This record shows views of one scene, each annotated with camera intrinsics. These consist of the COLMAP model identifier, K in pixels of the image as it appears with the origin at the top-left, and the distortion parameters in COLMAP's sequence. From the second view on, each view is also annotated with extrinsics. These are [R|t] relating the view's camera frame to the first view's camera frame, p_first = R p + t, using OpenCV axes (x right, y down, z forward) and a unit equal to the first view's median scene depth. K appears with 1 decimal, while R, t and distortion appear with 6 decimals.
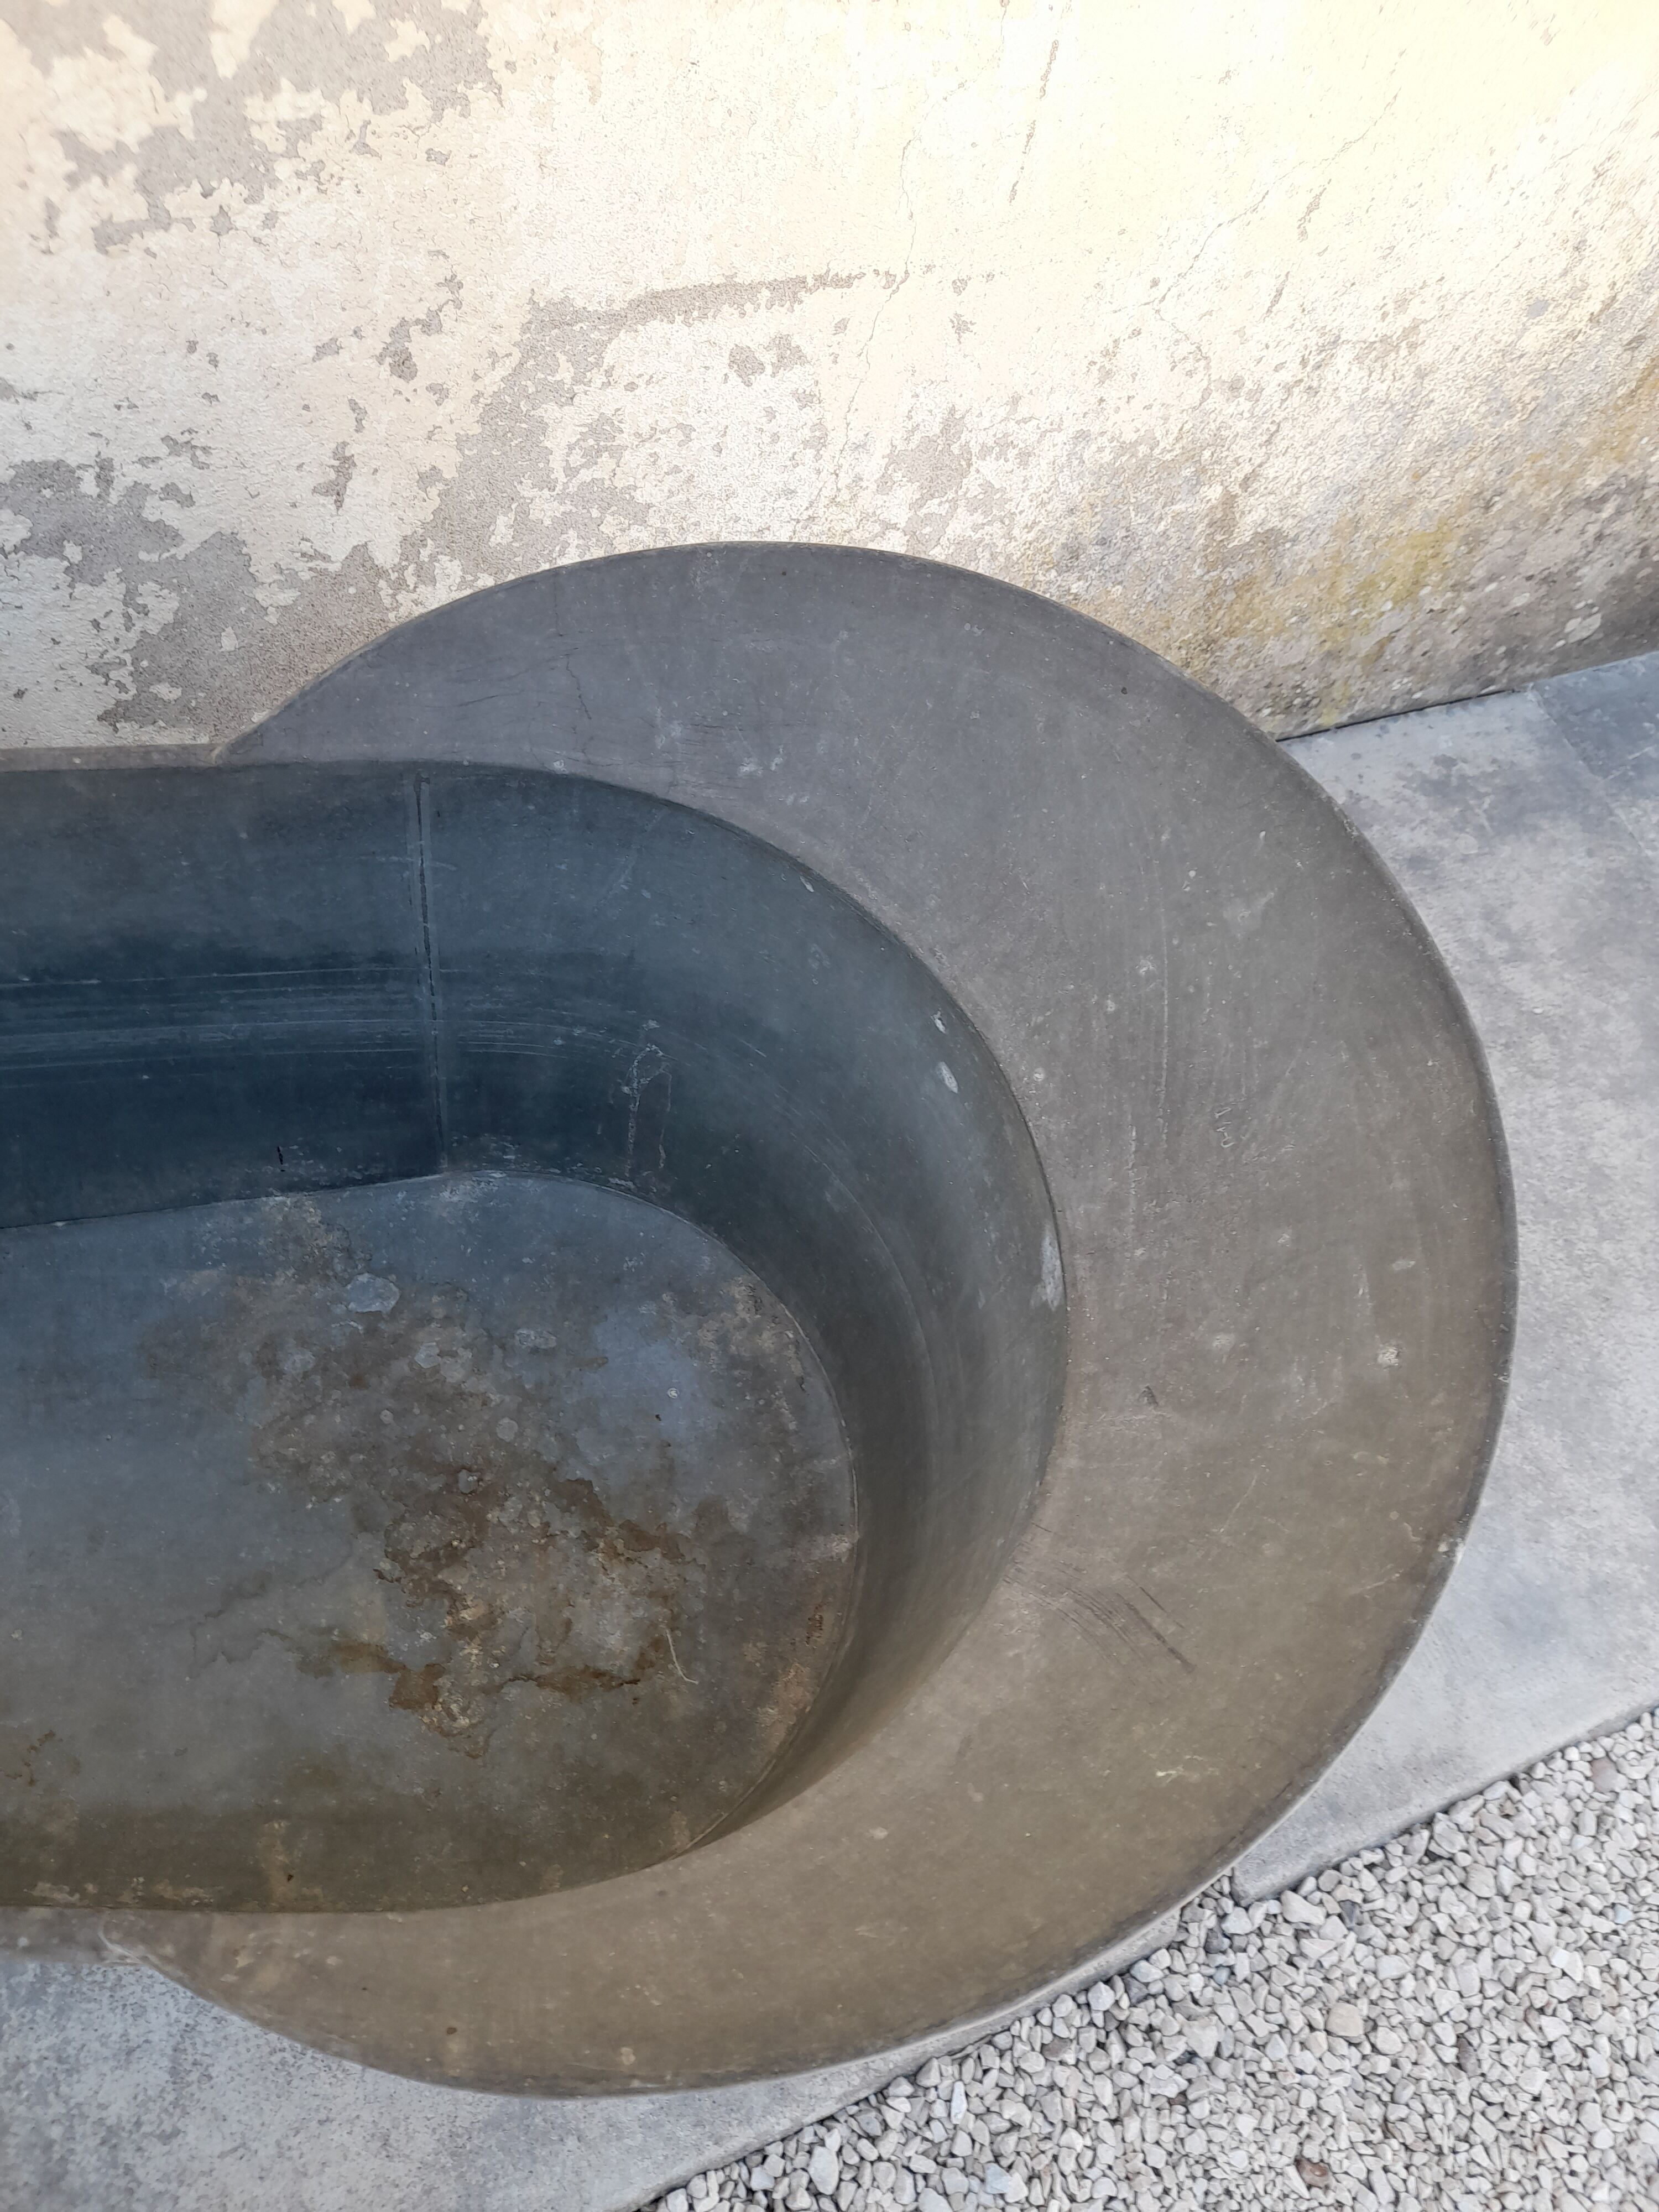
lens RADIAL K [[1640.0, 0, 824.5], [0, 1640.0, 1122.9], [0, 0, 1]] dist [0.037573, -0.036712]
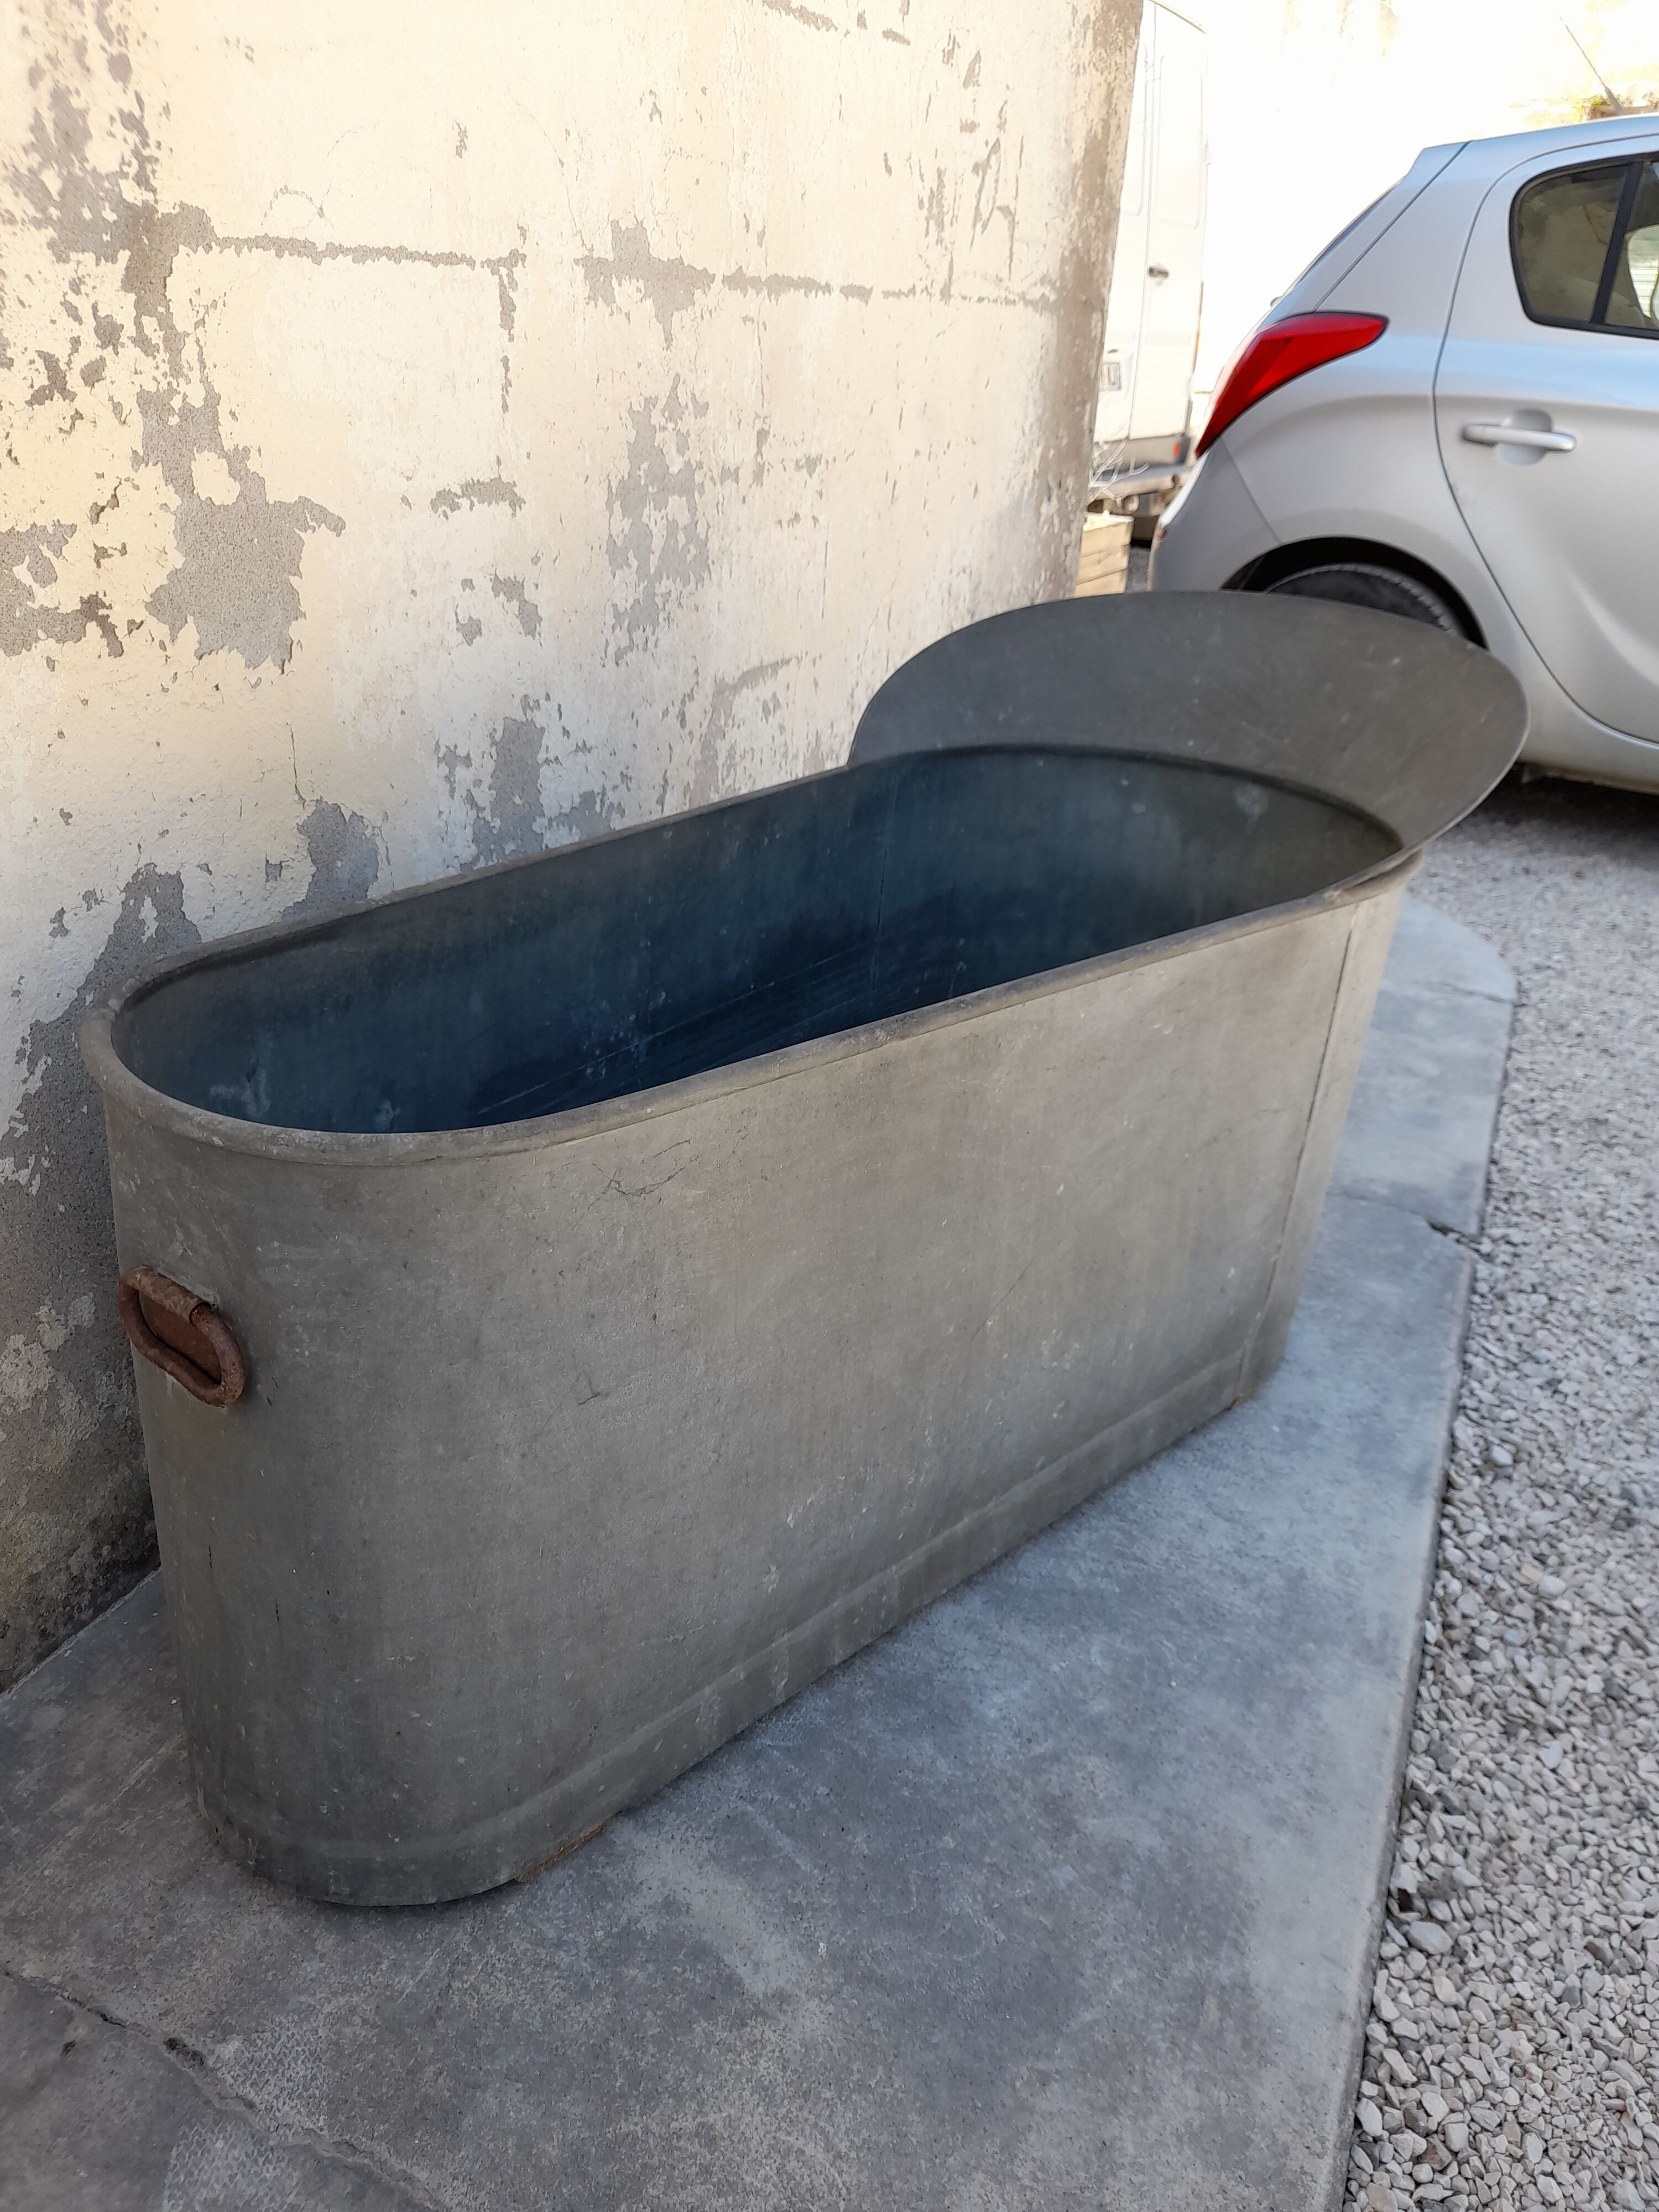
lens RADIAL K [[1640.0, 0, 815.7], [0, 1640.0, 1105.9], [0, 0, 1]] dist [0.037573, -0.036712]
pose [[0.714493, -0.411367, 0.565931, -1.292971], [0.646986, 0.696347, -0.310660, 0.514443], [-0.266289, 0.588113, 0.763684, -0.242264]]
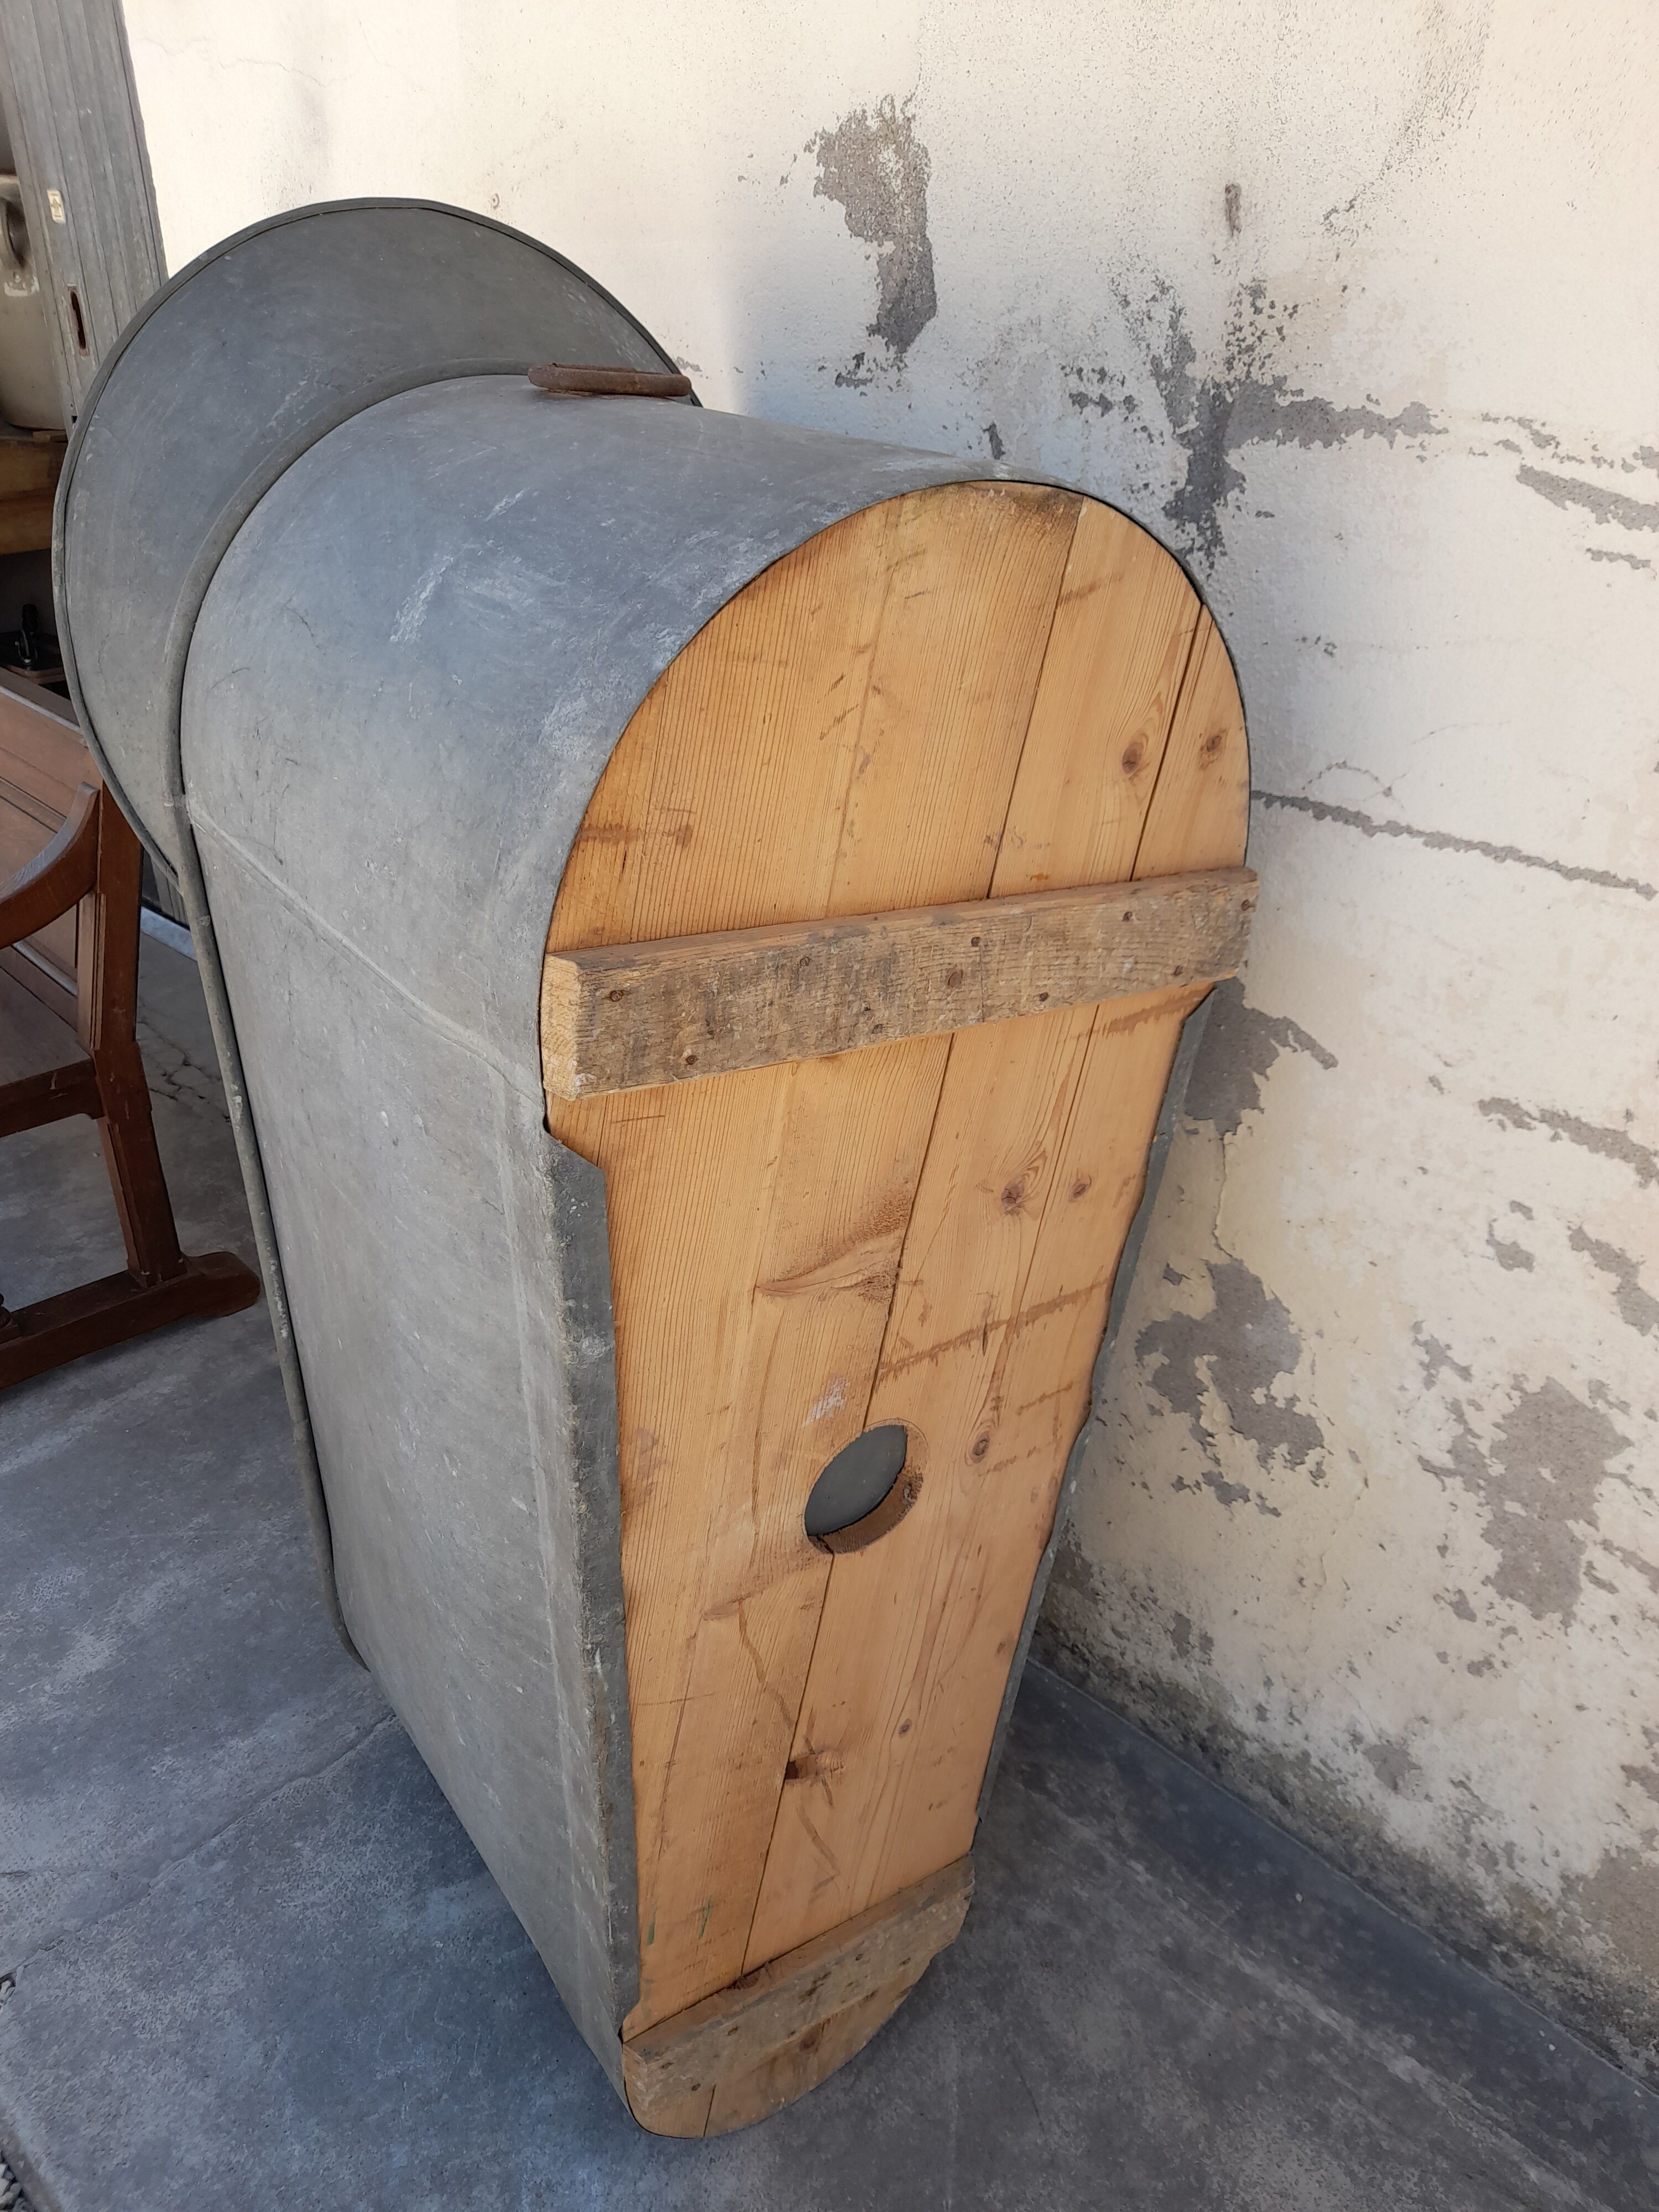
lens RADIAL K [[1640.0, 0, 802.8], [0, 1640.0, 1108.3], [0, 0, 1]] dist [0.037573, -0.036712]
pose [[0.413101, 0.290413, -0.863138, 0.210130], [-0.778887, 0.603790, -0.169626, 0.131884], [0.471893, 0.742360, 0.475625, -0.195102]]
